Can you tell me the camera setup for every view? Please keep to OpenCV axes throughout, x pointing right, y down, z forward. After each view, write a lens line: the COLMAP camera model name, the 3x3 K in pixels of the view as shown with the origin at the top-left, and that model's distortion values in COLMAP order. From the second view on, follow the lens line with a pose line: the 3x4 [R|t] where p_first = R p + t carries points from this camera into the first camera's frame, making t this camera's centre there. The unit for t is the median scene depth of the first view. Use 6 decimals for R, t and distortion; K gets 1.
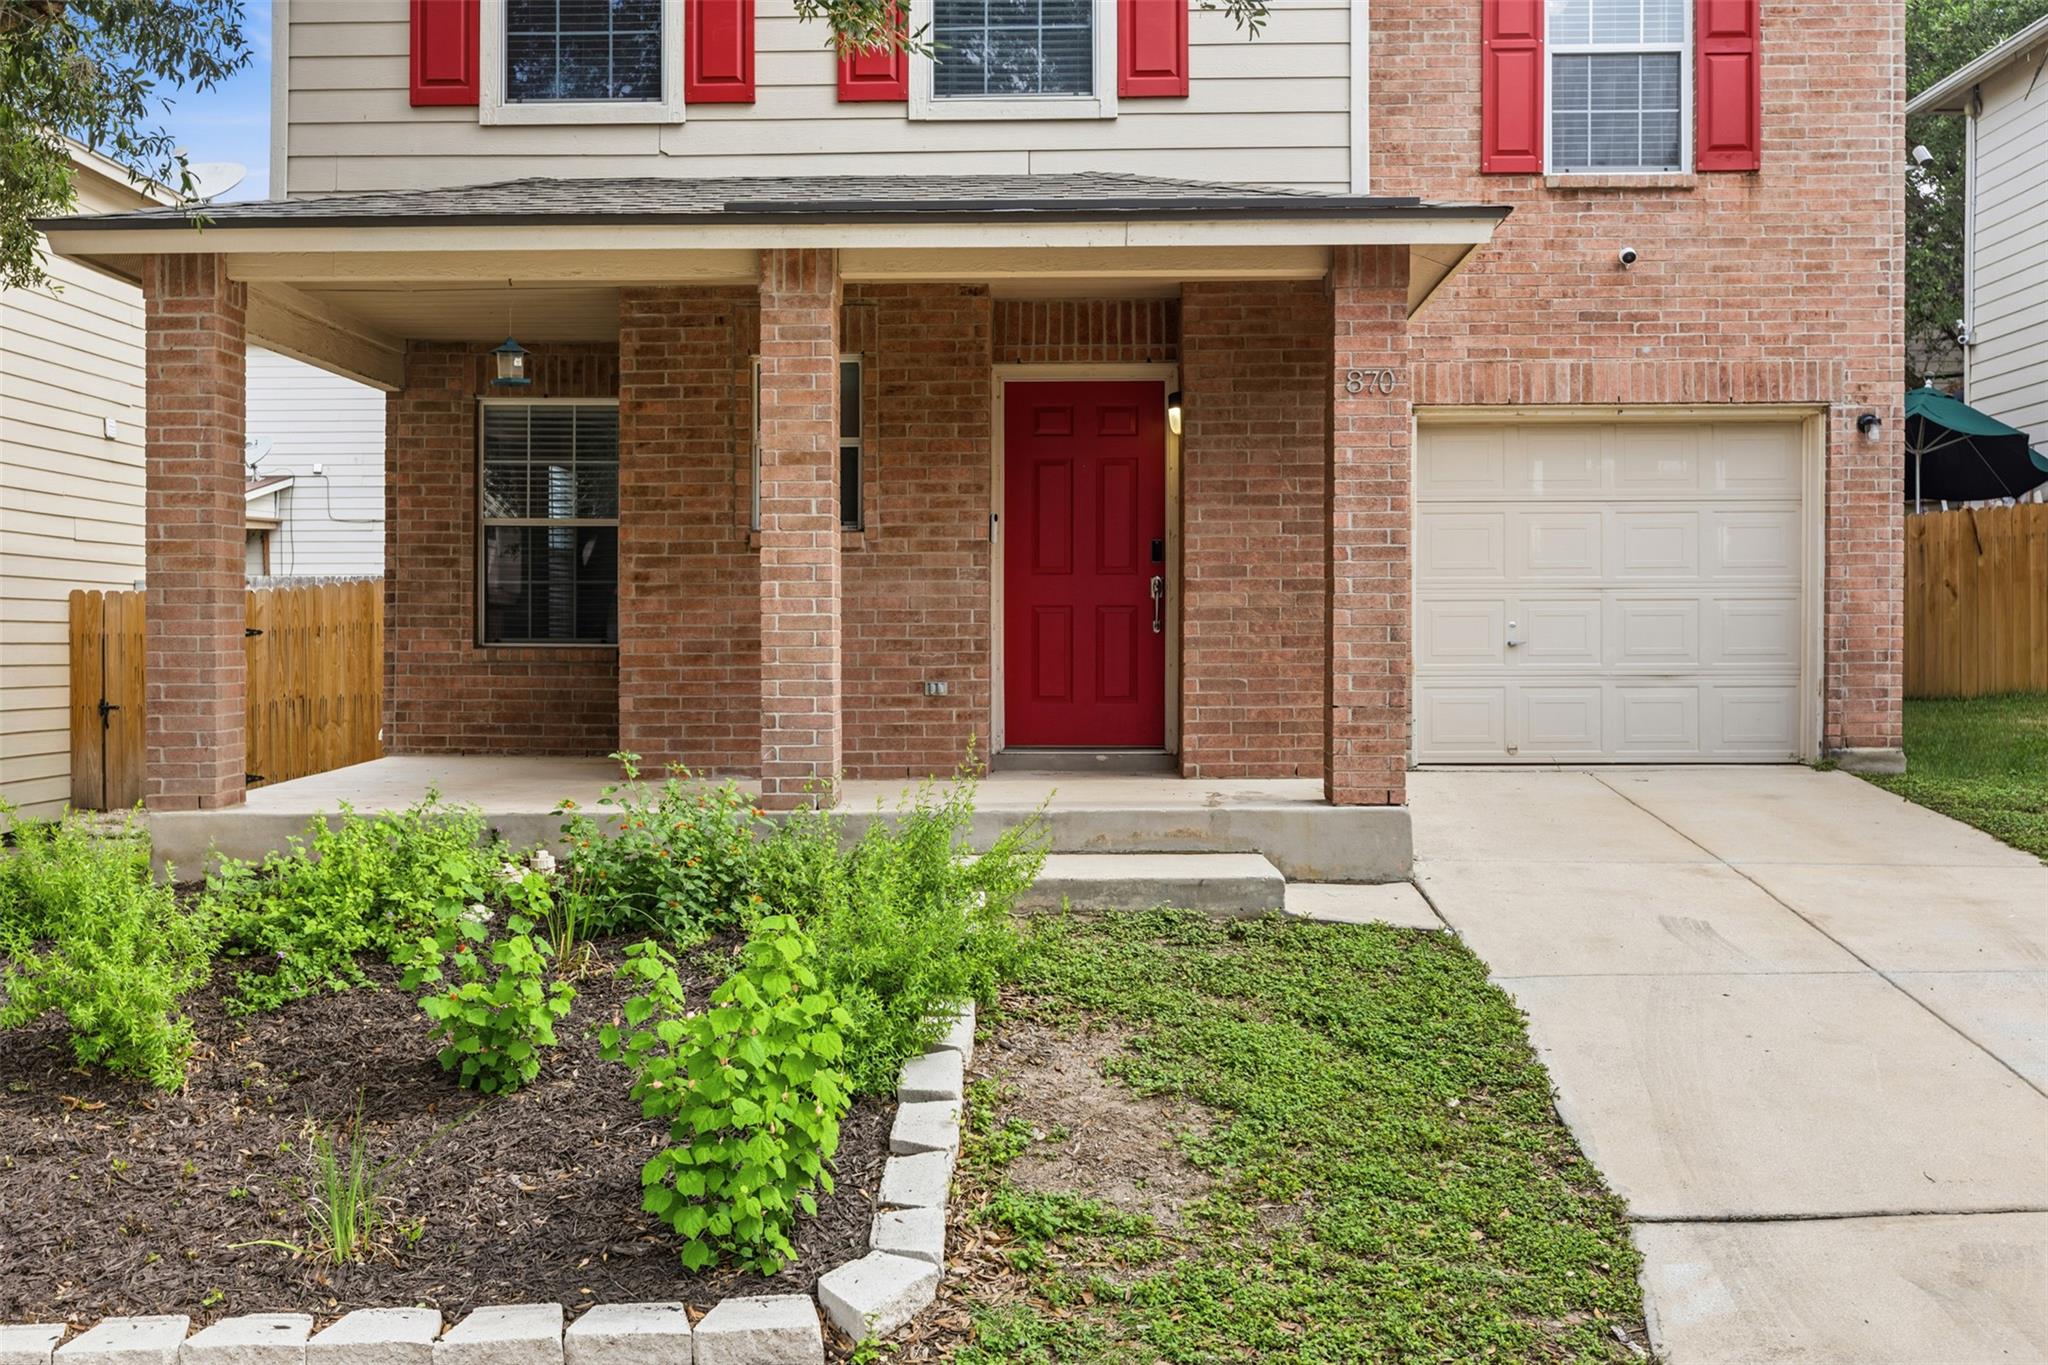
lens RADIAL K [[2045.4, 0, 1024.0], [0, 2045.4, 682.5], [0, 0, 1]] dist [-0.009824, 0.012375]
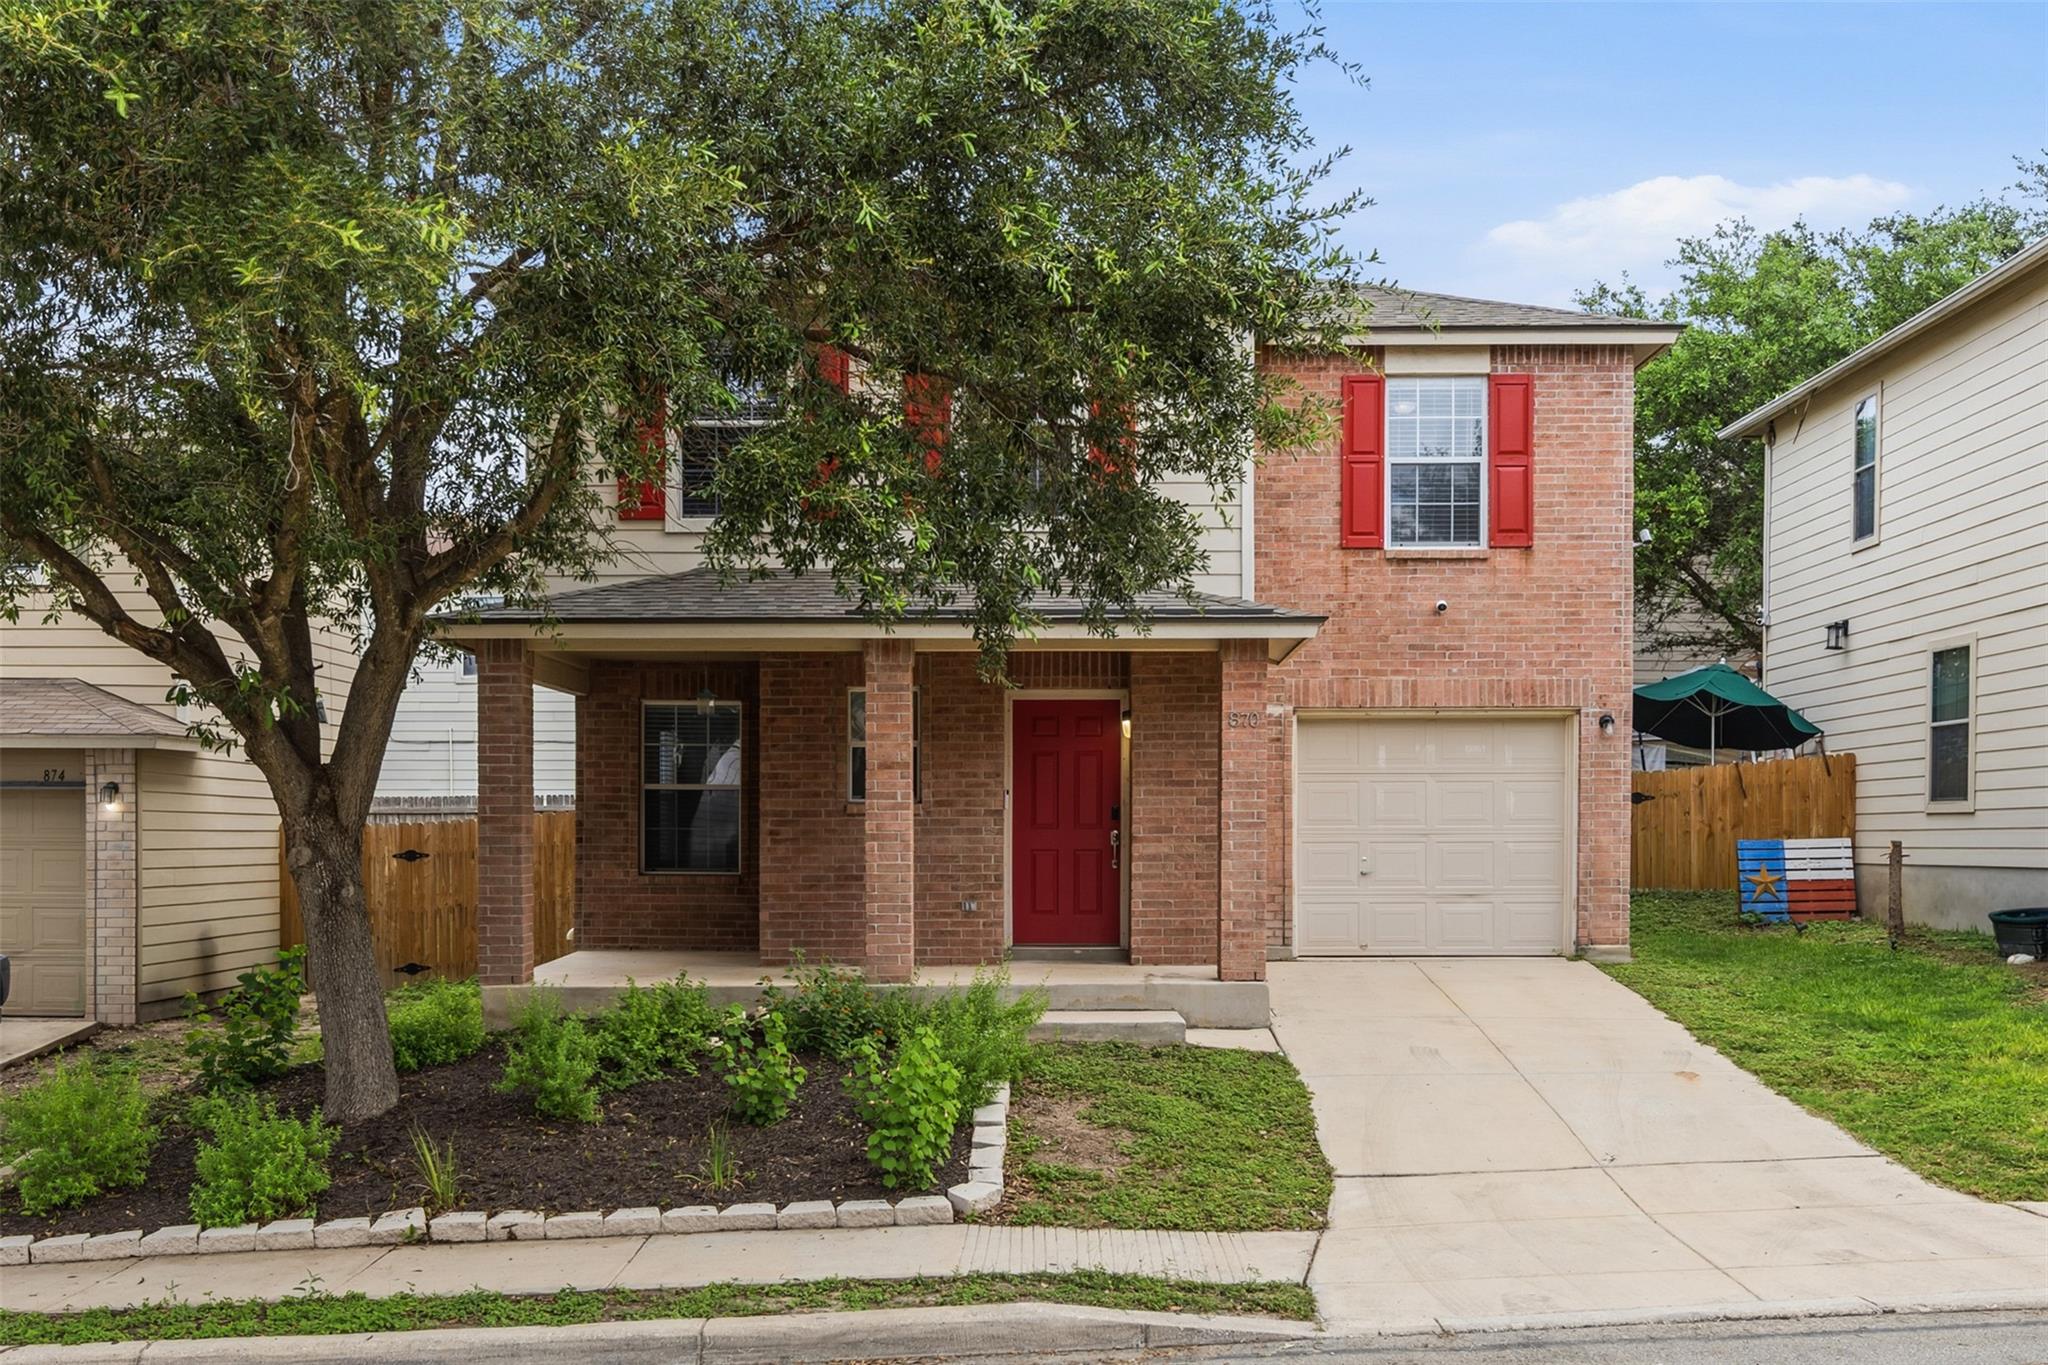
lens RADIAL K [[2157.0, 0, 1013.3], [0, 2157.0, 899.6], [0, 0, 1]] dist [0.007860, 0.009214]
pose [[0.999967, 0.000423, 0.008070, -0.023005], [-0.000516, 0.999934, 0.011512, -0.020566], [-0.008064, -0.011516, 0.999901, -0.603087]]
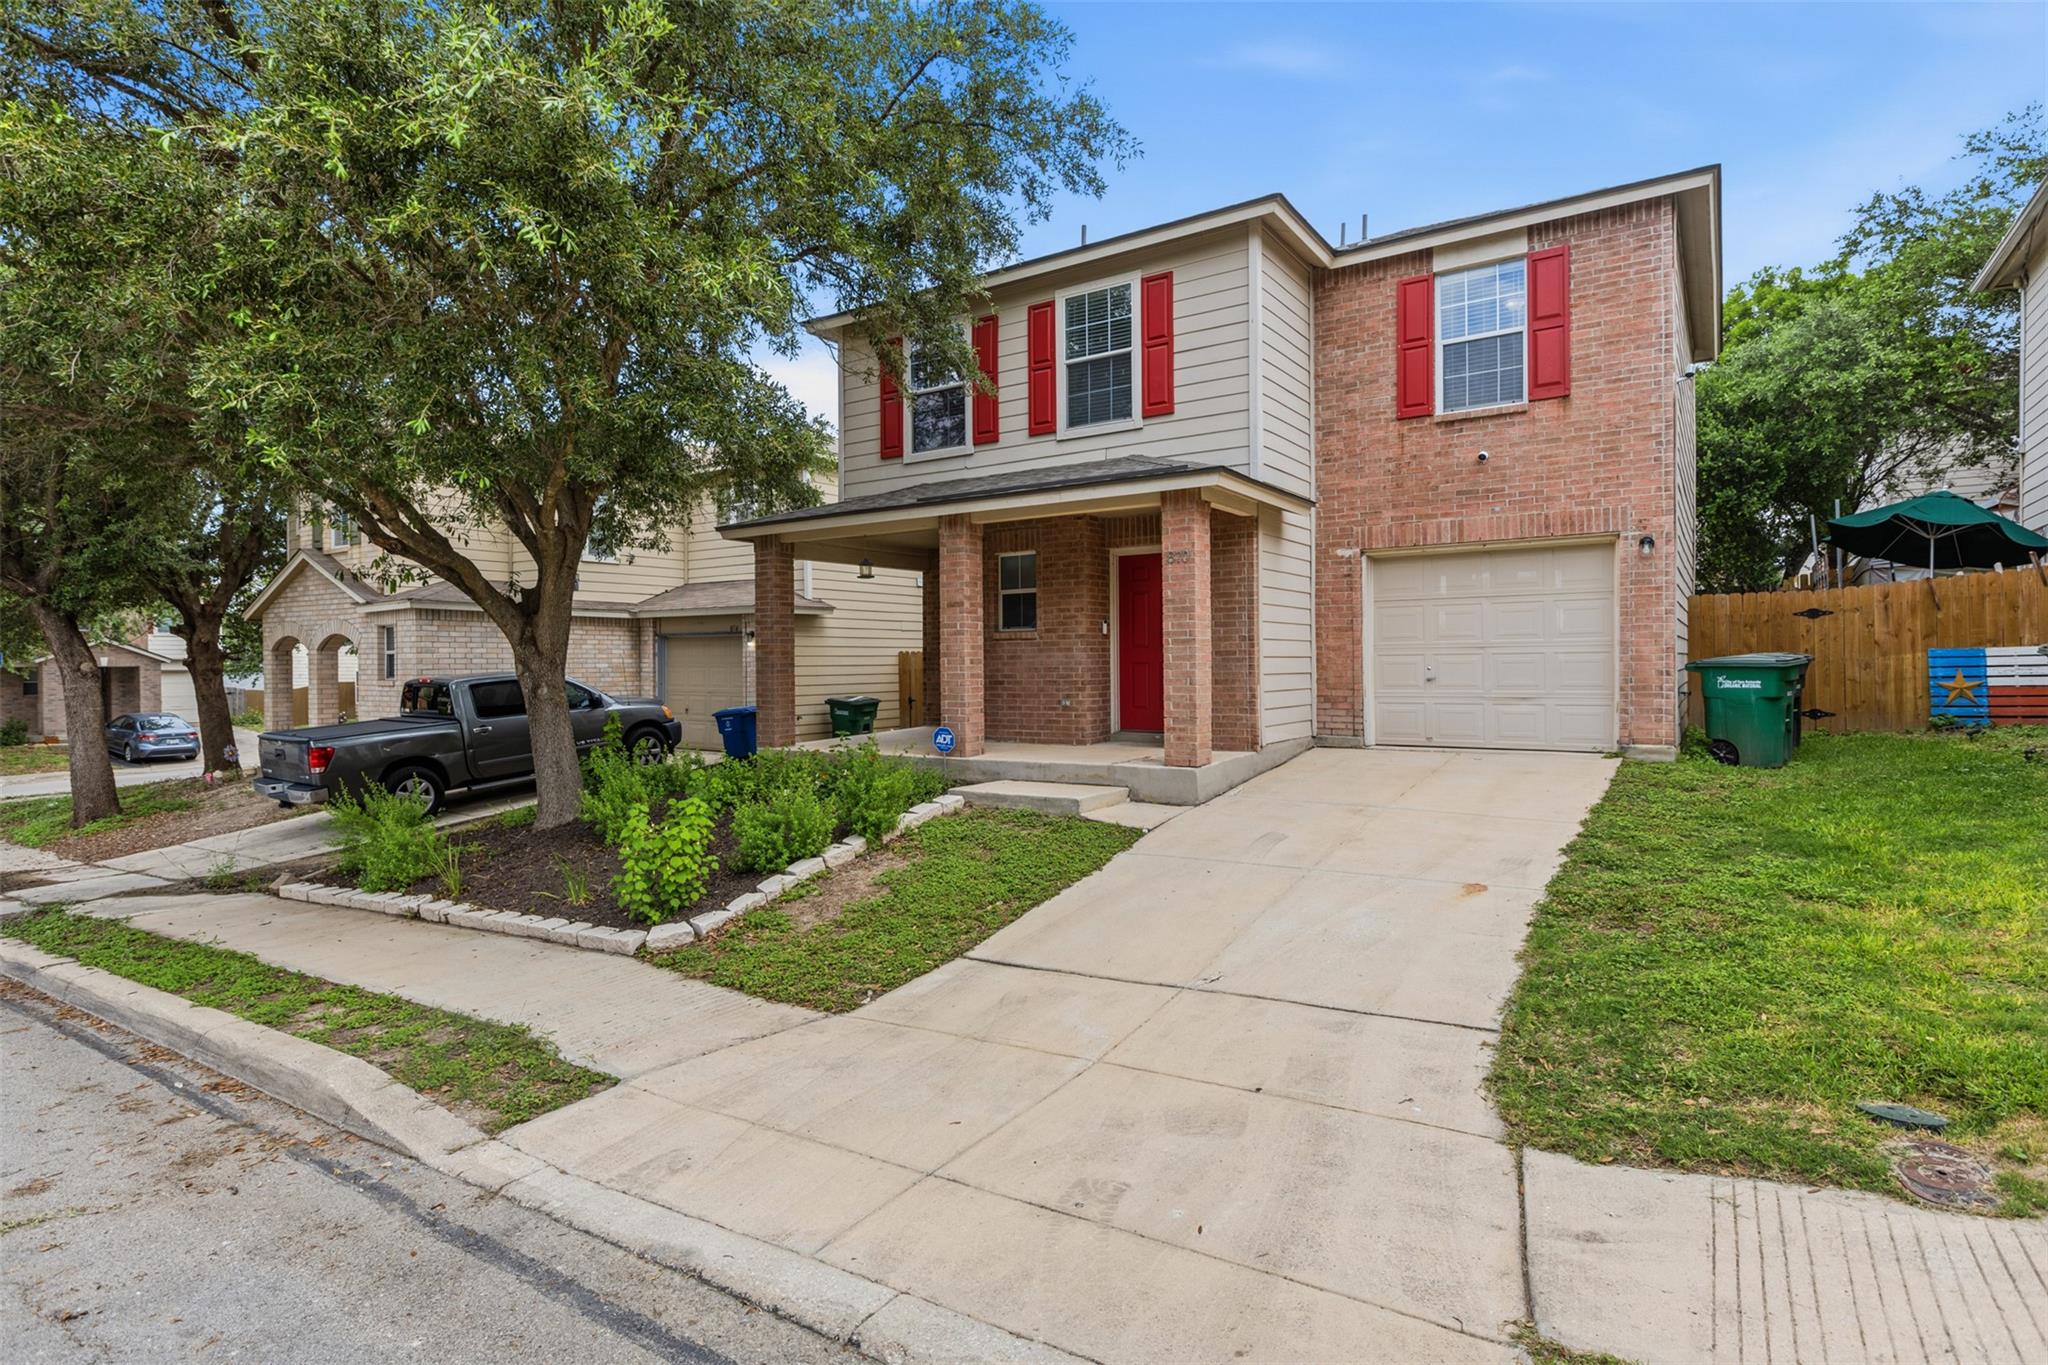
lens RADIAL K [[1059.7, 0, 981.5], [0, 1059.7, 681.5], [0, 0, 1]] dist [0.004057, 0.000368]
pose [[0.833586, 0.002632, -0.552383, 0.499316], [-0.000652, 0.999993, 0.003780, -0.023757], [0.552389, -0.002791, 0.833582, 0.017736]]
